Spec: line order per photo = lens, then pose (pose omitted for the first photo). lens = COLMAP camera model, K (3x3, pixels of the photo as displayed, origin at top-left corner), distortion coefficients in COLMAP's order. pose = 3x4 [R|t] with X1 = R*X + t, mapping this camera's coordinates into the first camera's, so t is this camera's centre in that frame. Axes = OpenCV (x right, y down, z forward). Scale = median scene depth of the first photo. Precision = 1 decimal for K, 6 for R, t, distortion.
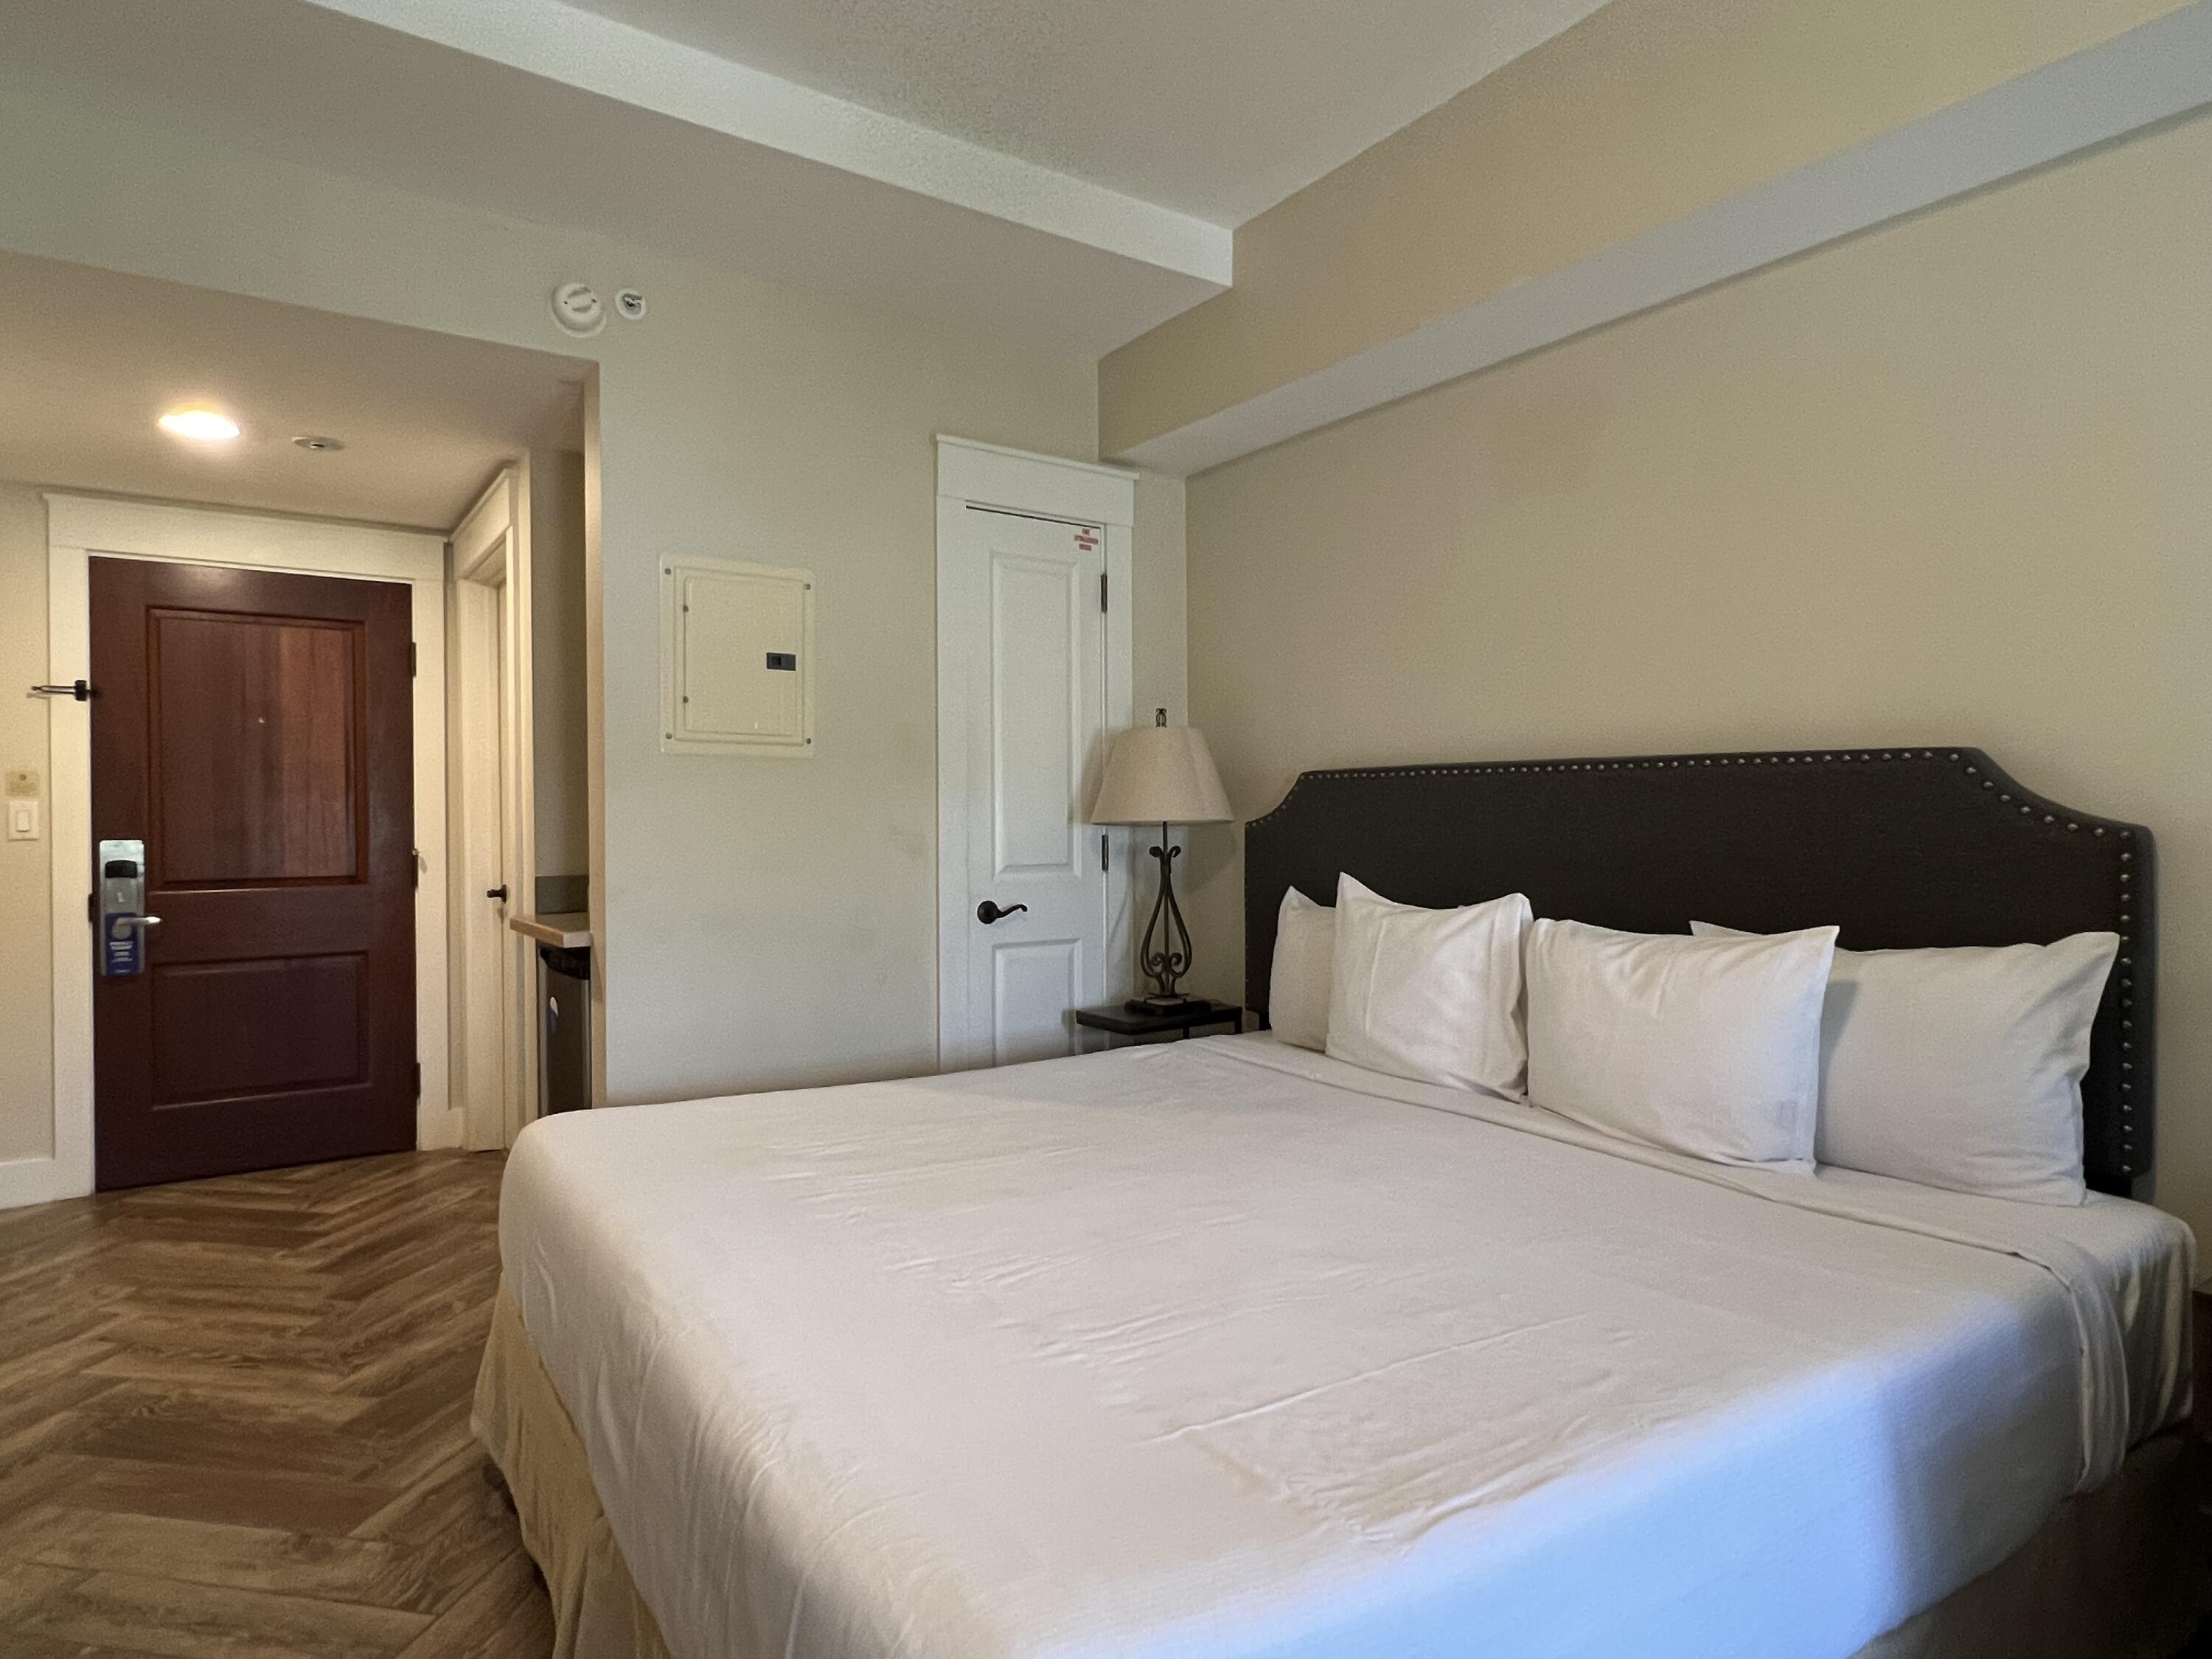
lens RADIAL K [[1257.4, 0, 1094.1], [0, 1257.4, 828.0], [0, 0, 1]] dist [-0.001341, -0.000765]
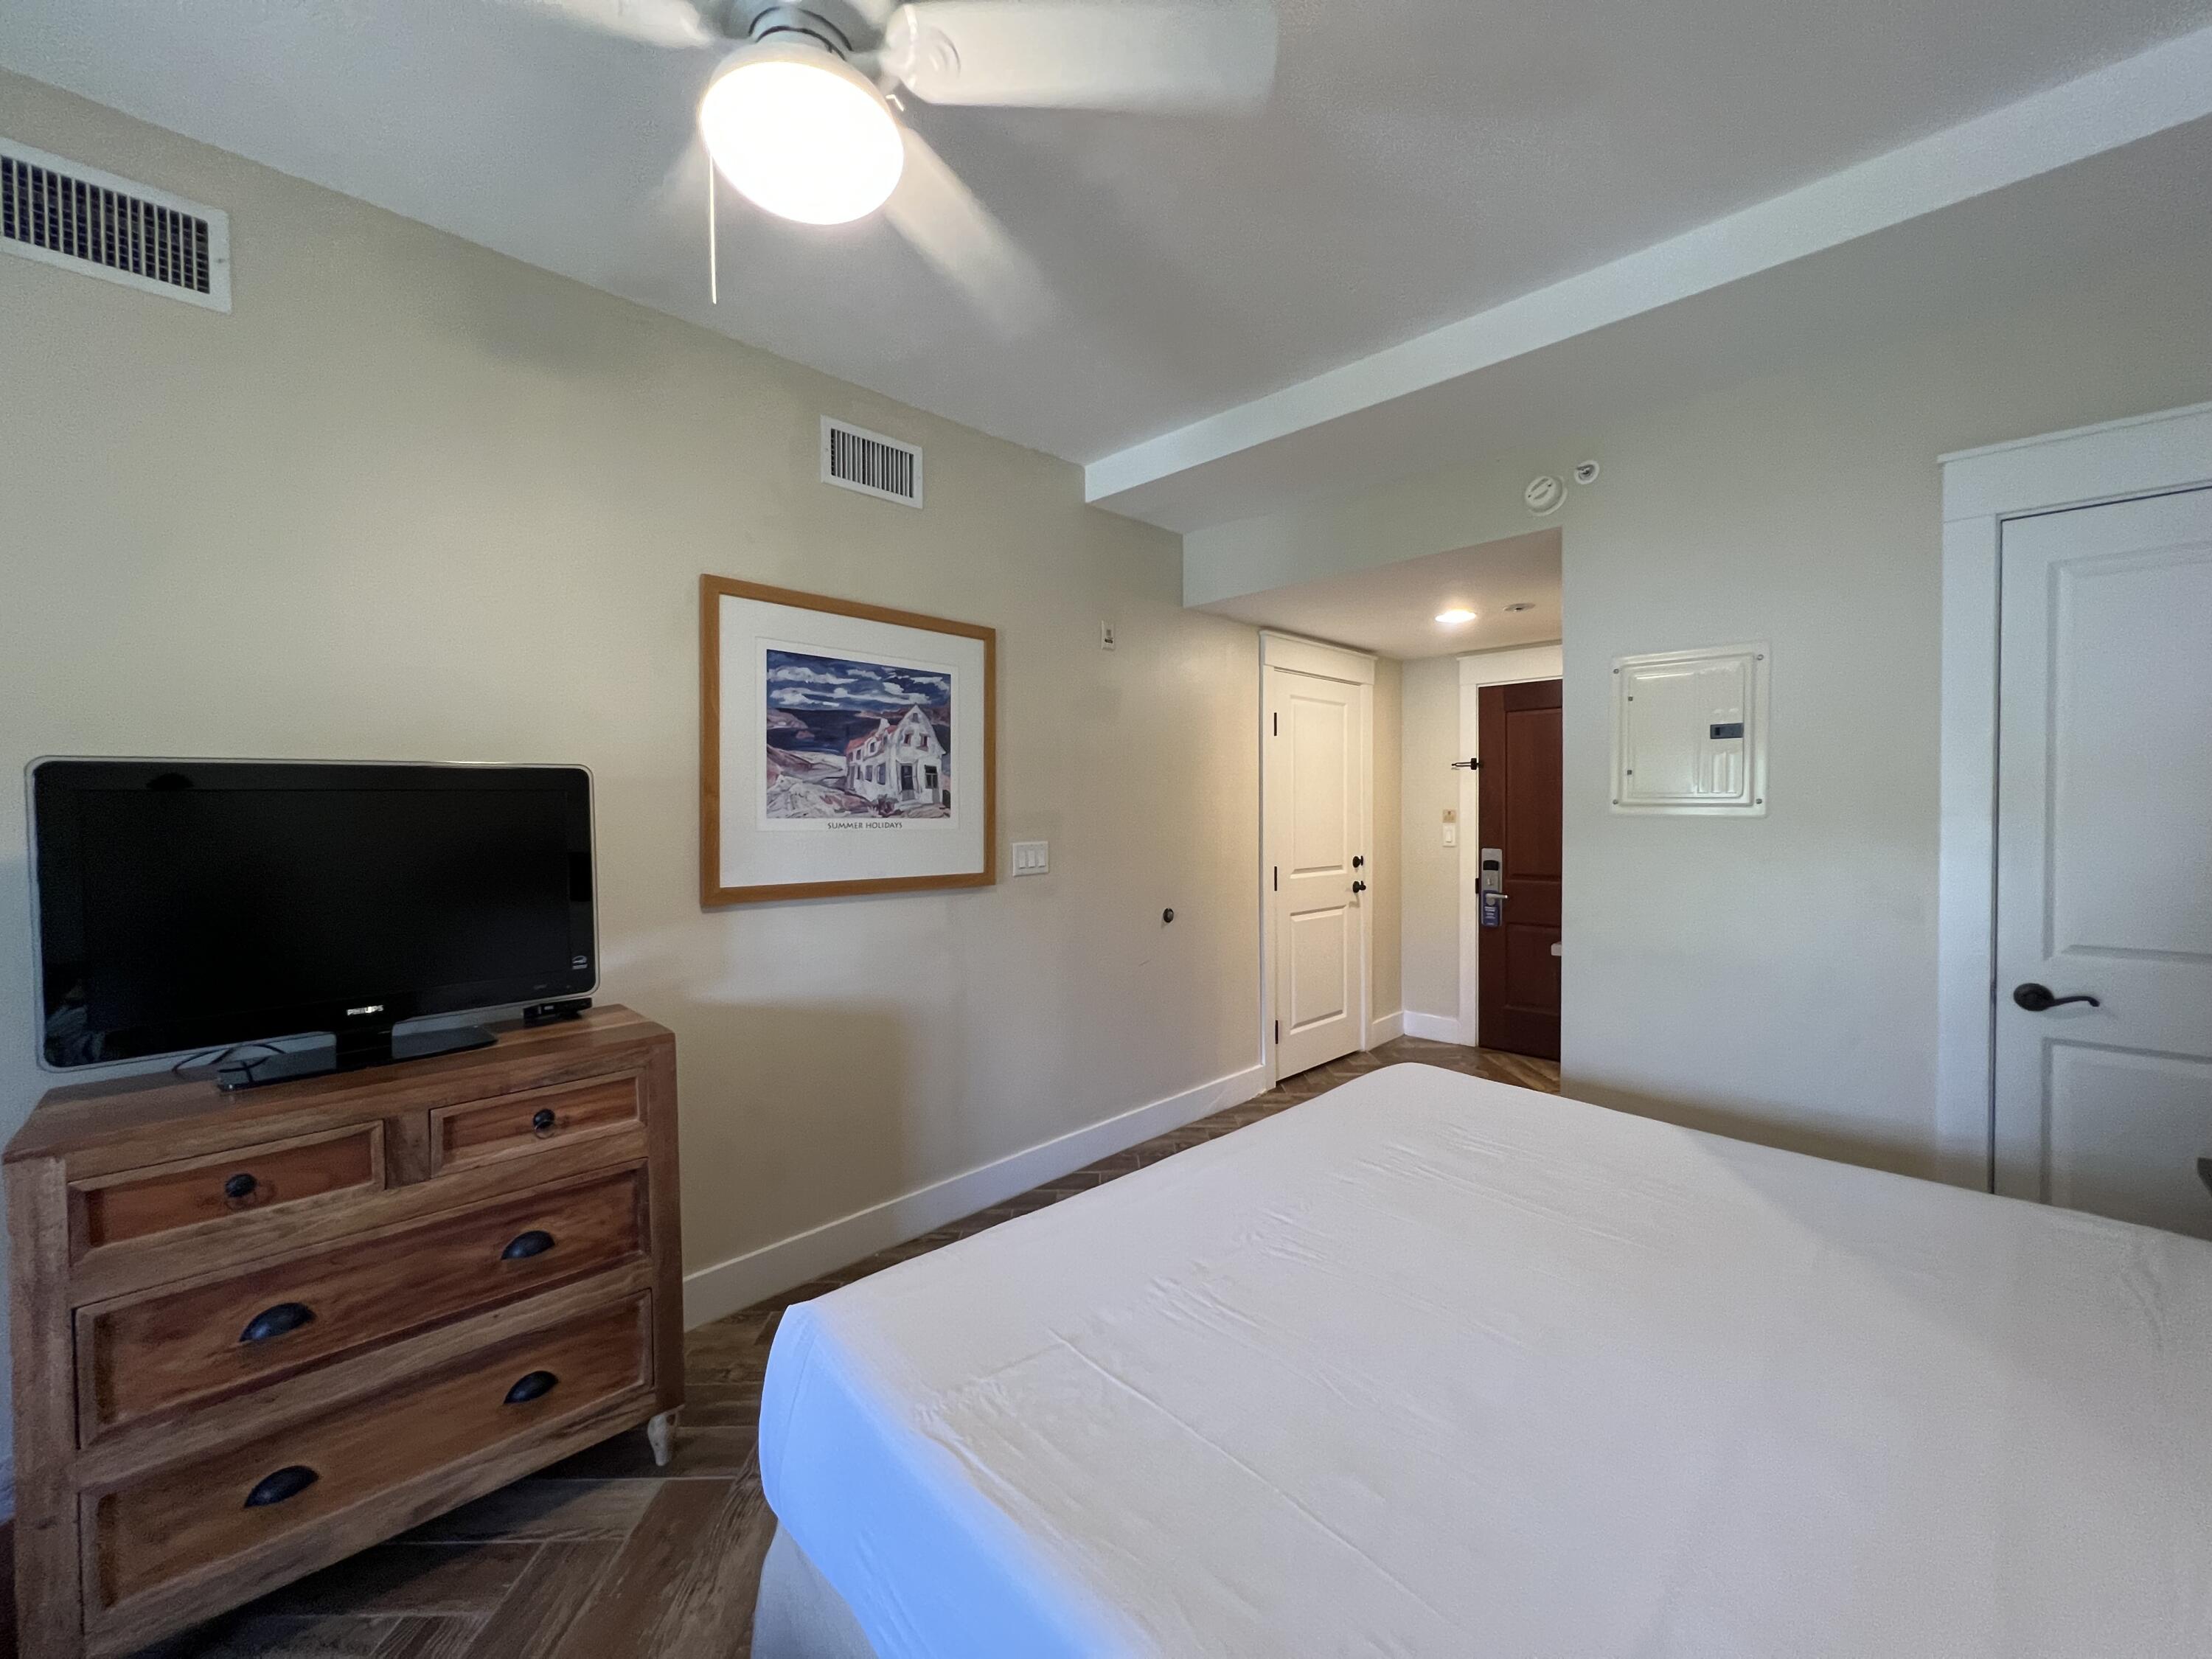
lens RADIAL K [[884.3, 0, 1099.6], [0, 884.3, 822.6], [0, 0, 1]] dist [-0.001641, 0.000457]
pose [[0.183438, 0.022770, -0.982768, 0.358584], [-0.001798, 0.999738, 0.022827, -0.058495], [0.983030, -0.002420, 0.183431, 0.267412]]
